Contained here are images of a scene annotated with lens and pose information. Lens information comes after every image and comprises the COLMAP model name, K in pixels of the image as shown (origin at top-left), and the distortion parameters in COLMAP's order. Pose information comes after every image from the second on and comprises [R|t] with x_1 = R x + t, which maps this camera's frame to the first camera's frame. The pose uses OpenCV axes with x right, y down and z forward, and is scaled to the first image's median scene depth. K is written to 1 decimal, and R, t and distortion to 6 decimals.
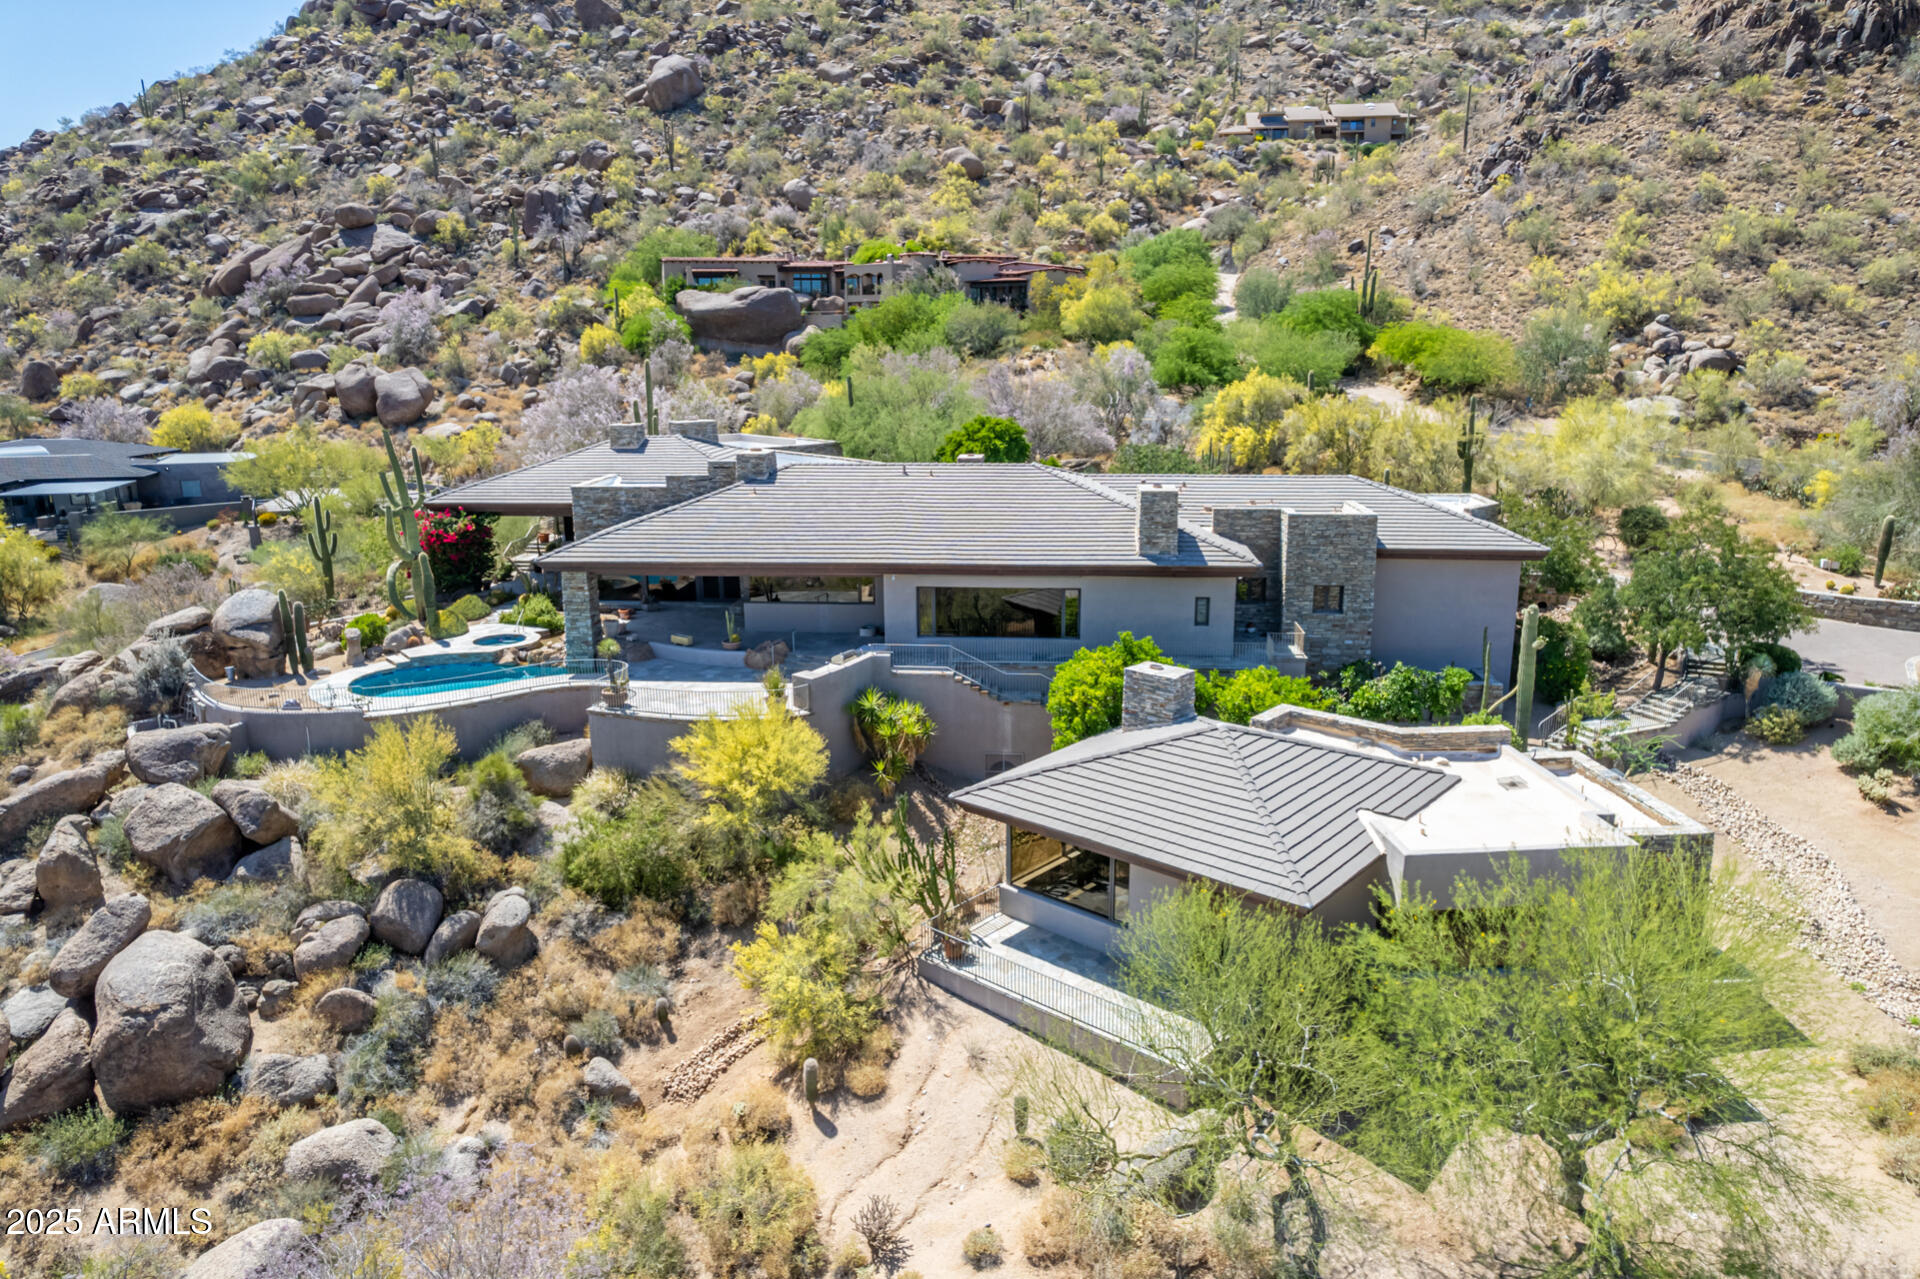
lens RADIAL K [[1229.7, 0, 965.6], [0, 1229.7, 637.0], [0, 0, 1]] dist [-0.077386, 0.072571]
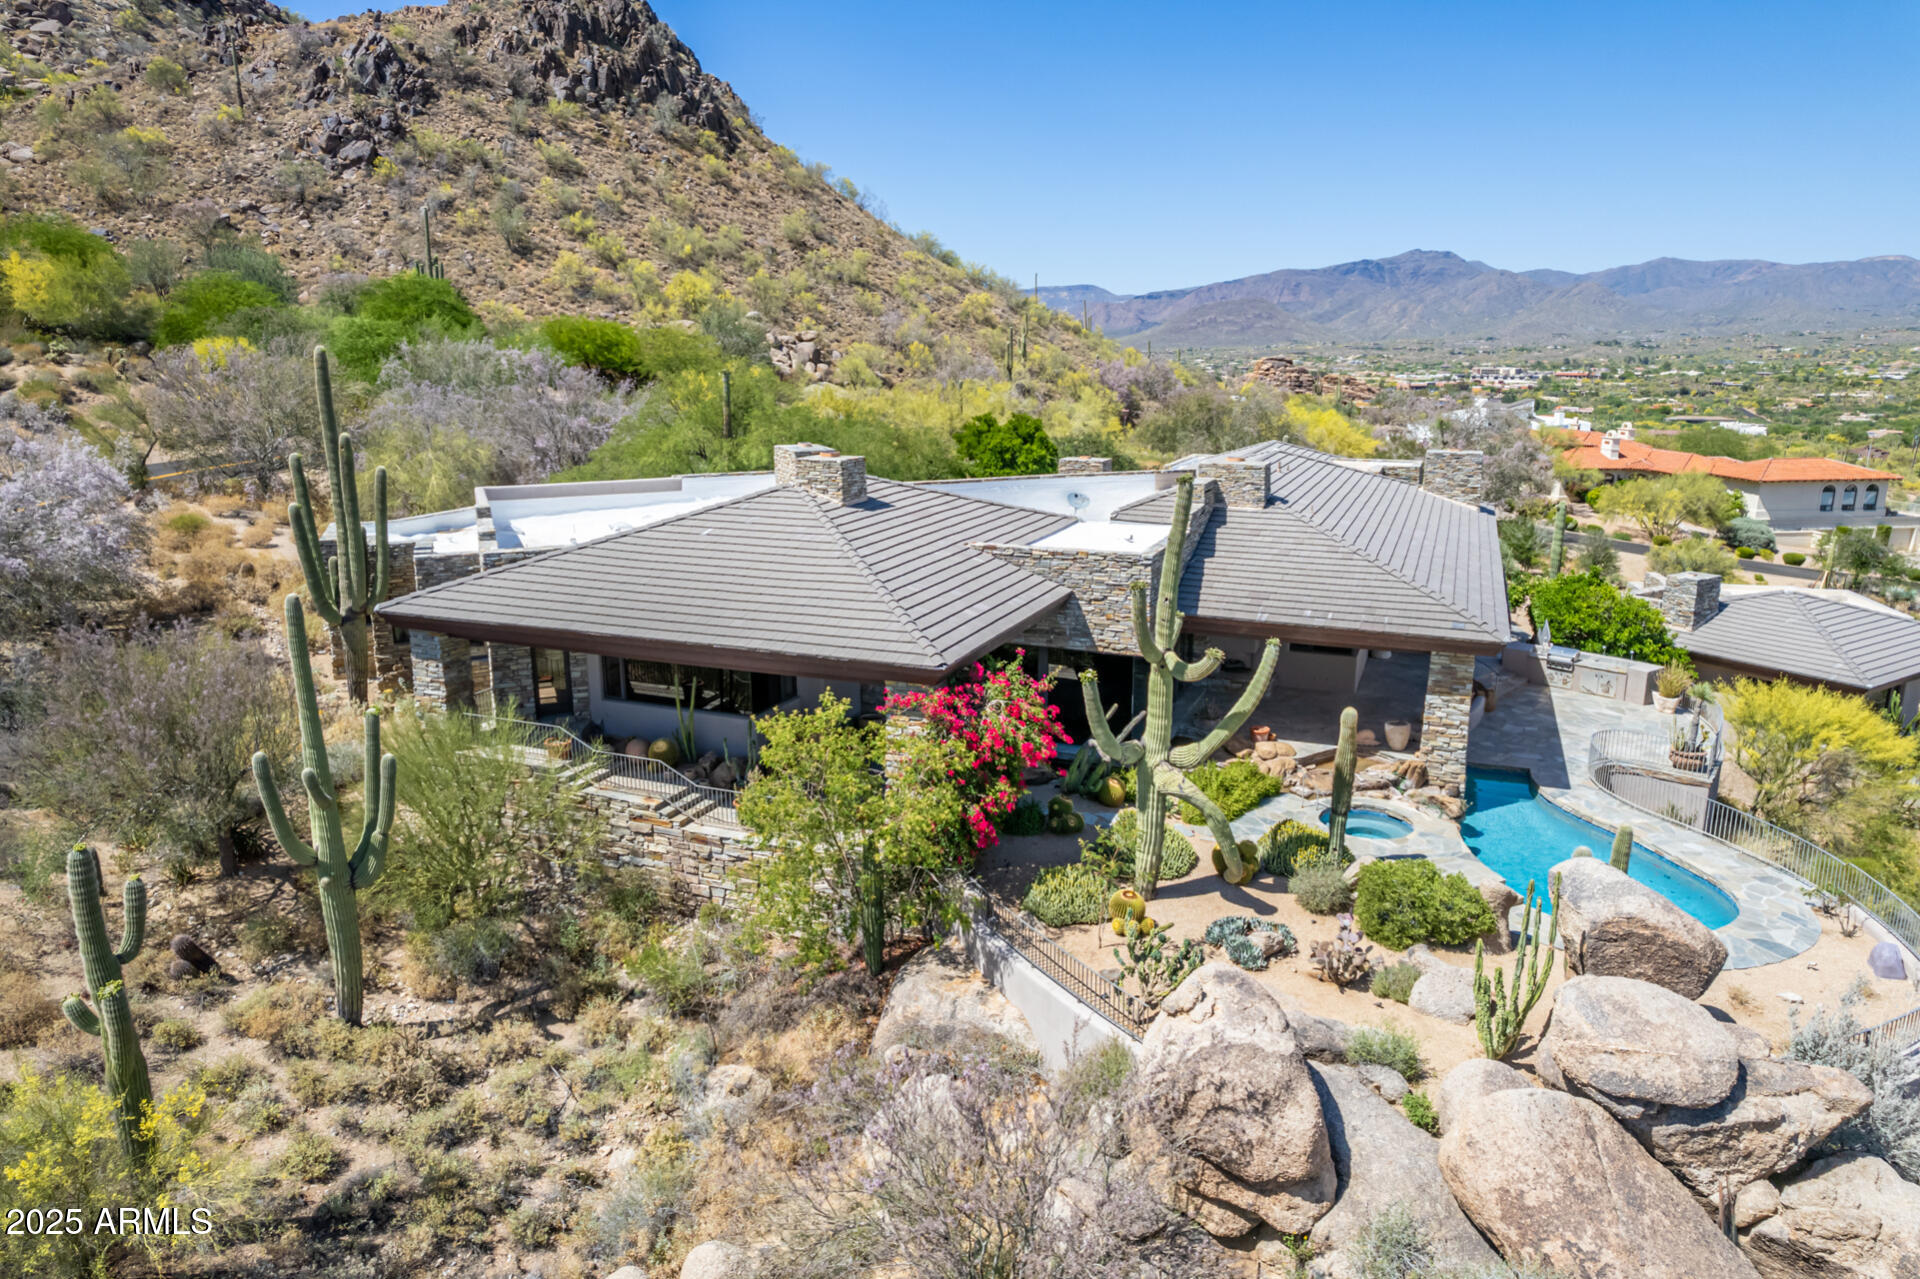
lens RADIAL K [[1229.7, 0, 972.8], [0, 1229.7, 630.6], [0, 0, 1]] dist [-0.077386, 0.072571]
pose [[0.297559, -0.210926, 0.931112, -0.335225], [0.226031, 0.963125, 0.145944, -0.073021], [-0.927560, 0.167033, 0.334262, 0.344805]]
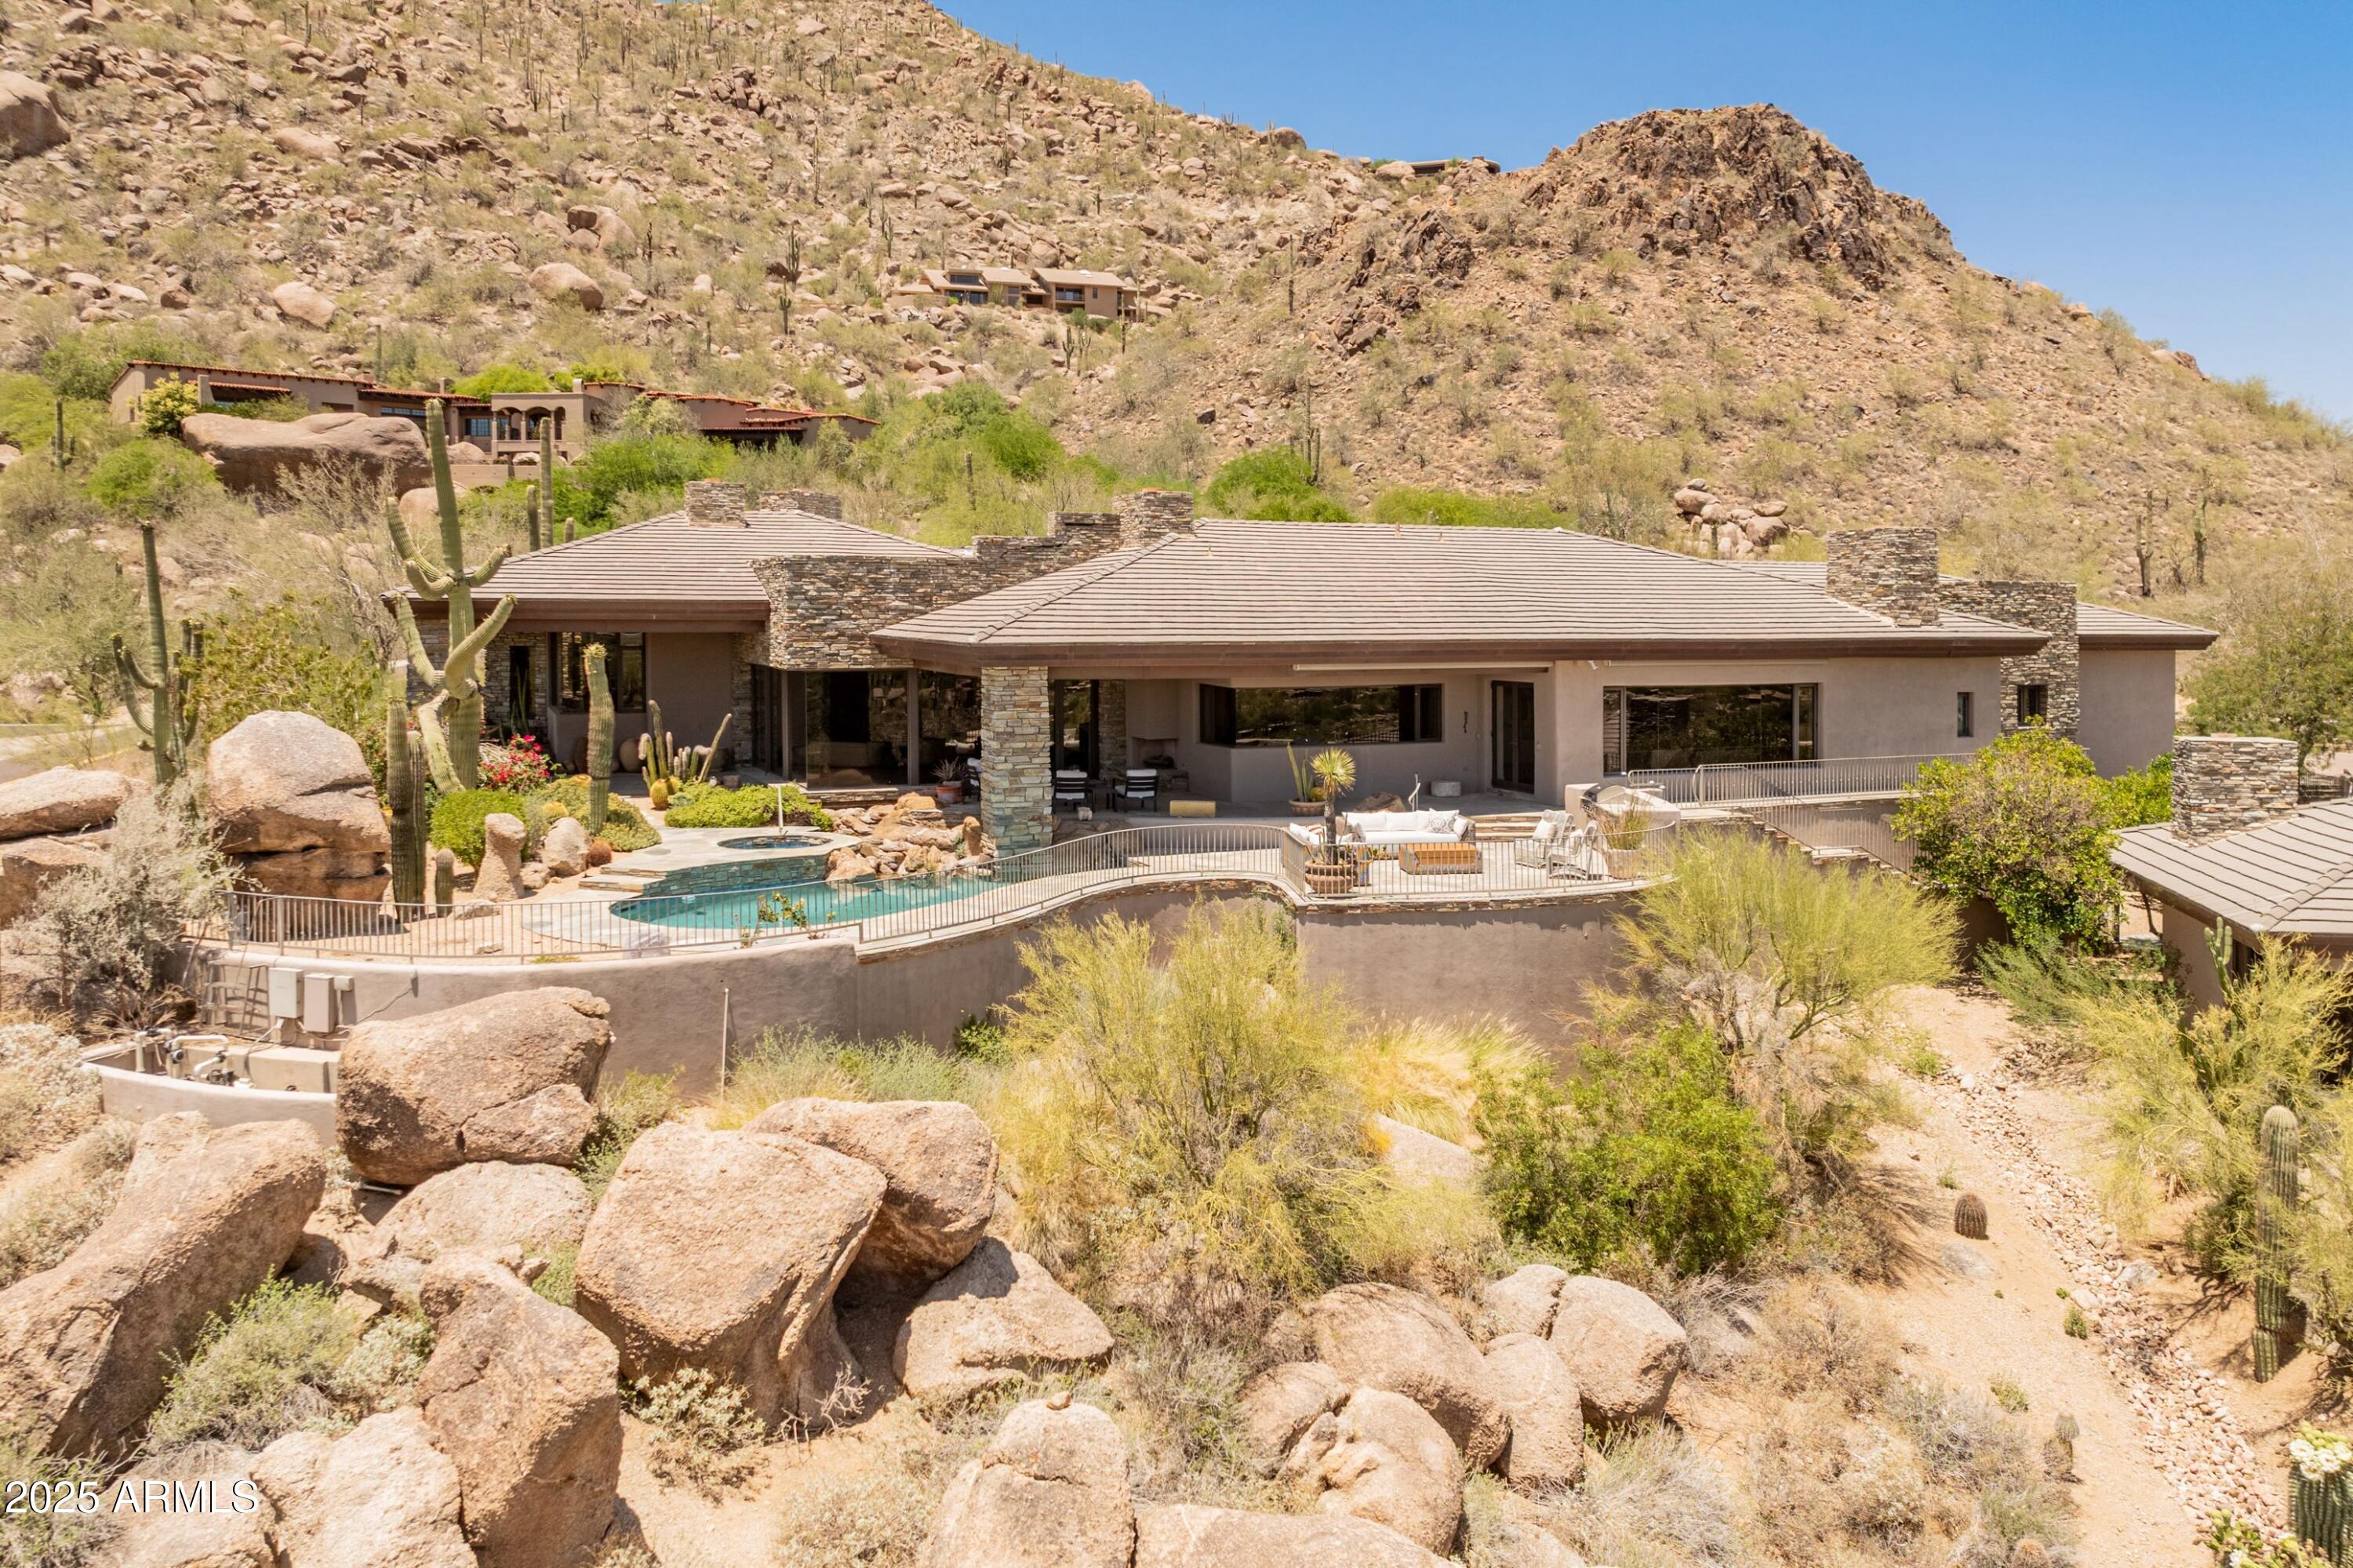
lens RADIAL K [[1702.8, 0, 1188.1], [0, 1702.8, 644.3], [0, 0, 1]] dist [-0.004259, -0.002645]
pose [[0.883465, 0.000066, 0.468496, -0.194417], [0.104400, 0.974827, -0.197009, 0.025668], [-0.456716, 0.222961, 0.861219, 0.128657]]
